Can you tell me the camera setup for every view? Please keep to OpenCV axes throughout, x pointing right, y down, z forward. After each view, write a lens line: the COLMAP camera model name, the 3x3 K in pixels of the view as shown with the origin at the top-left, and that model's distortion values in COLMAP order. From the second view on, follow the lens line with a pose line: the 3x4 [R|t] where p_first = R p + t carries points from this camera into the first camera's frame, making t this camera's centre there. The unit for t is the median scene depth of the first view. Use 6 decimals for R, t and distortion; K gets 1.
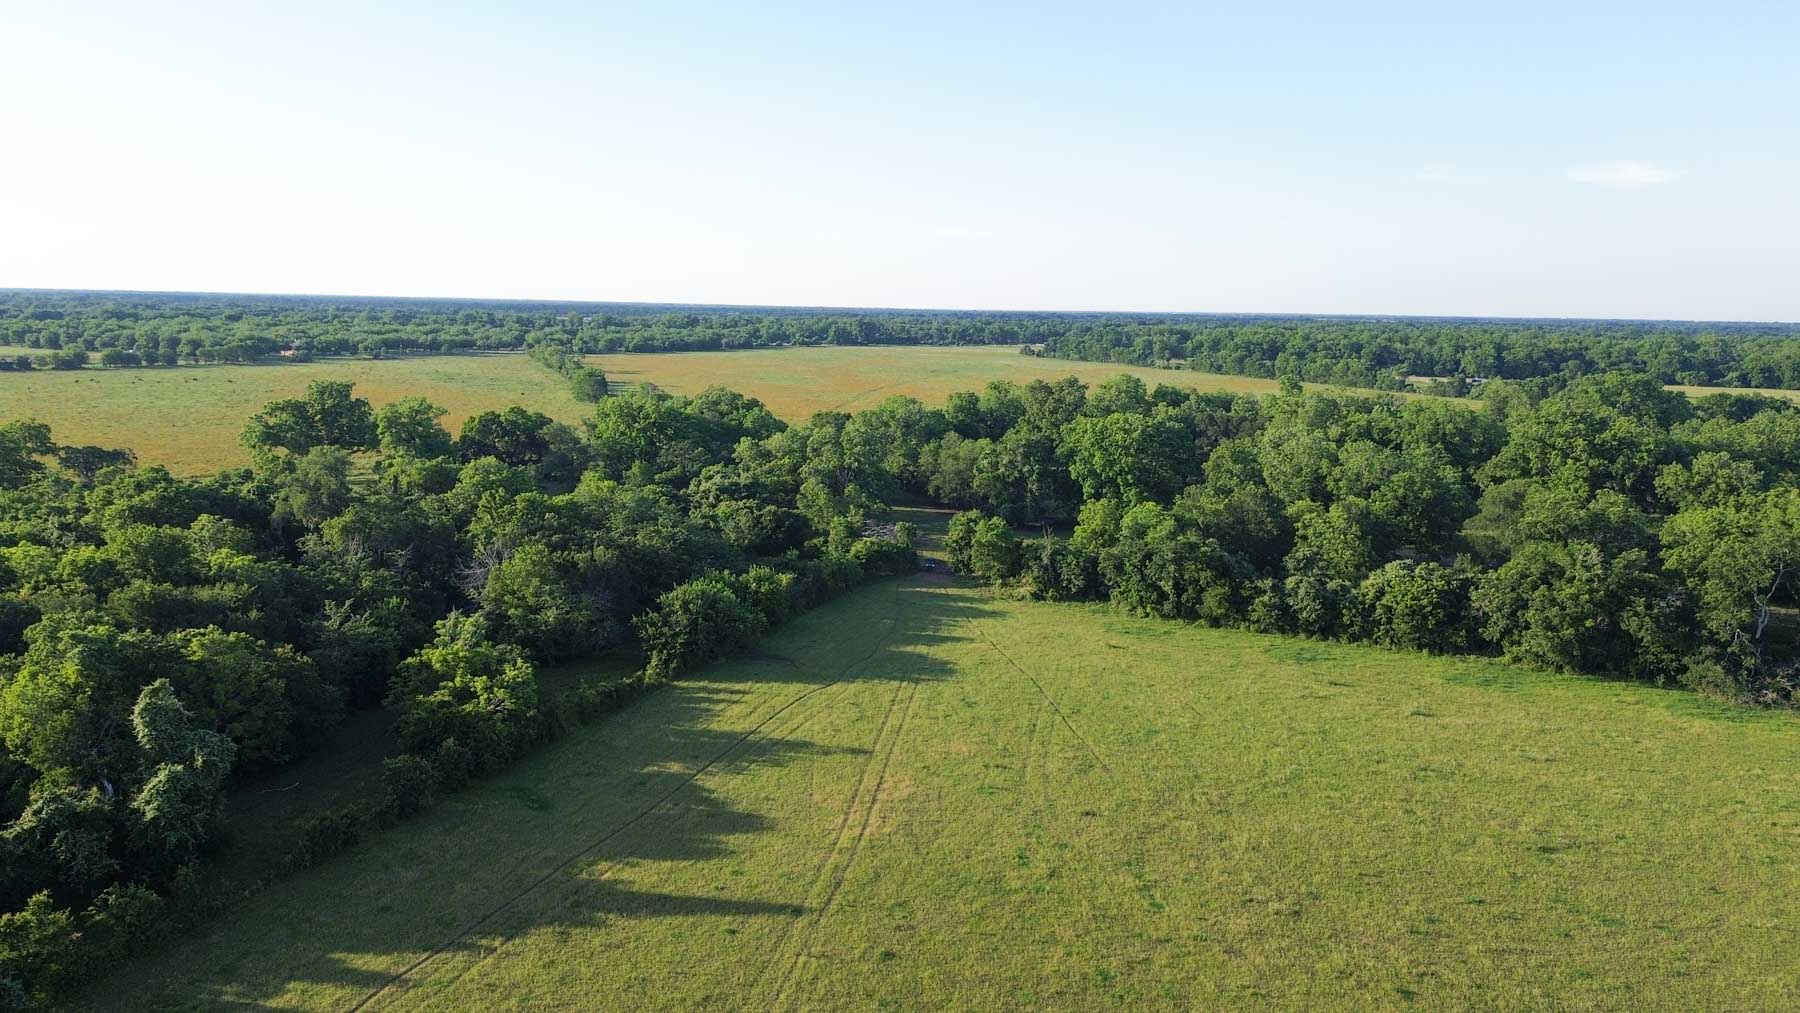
lens RADIAL K [[1215.2, 0, 900.0], [0, 1215.2, 506.5], [0, 0, 1]] dist [0.084335, -0.080754]
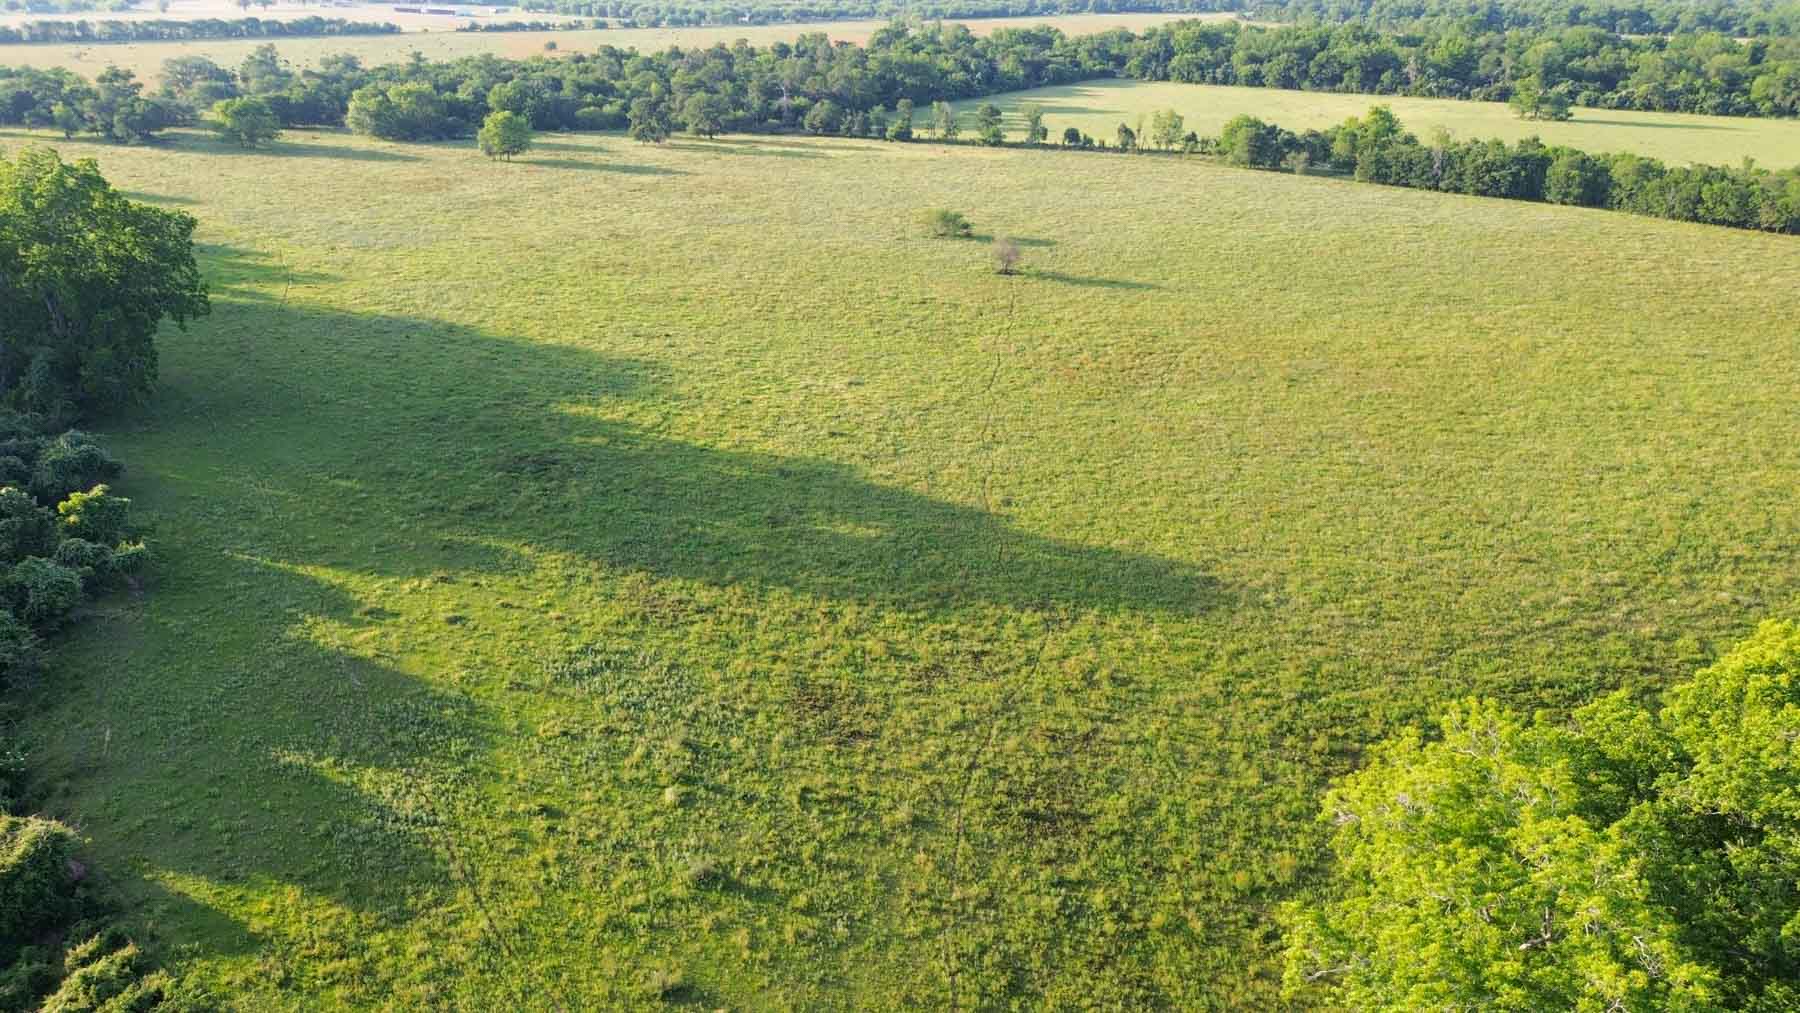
lens RADIAL K [[1215.2, 0, 900.0], [0, 1215.2, 506.5], [0, 0, 1]] dist [0.084335, -0.080754]
pose [[0.980234, 0.060986, -0.188209, 0.112218], [-0.013324, 0.969494, 0.244752, 0.297672], [0.197393, -0.237407, 0.951143, -2.000429]]
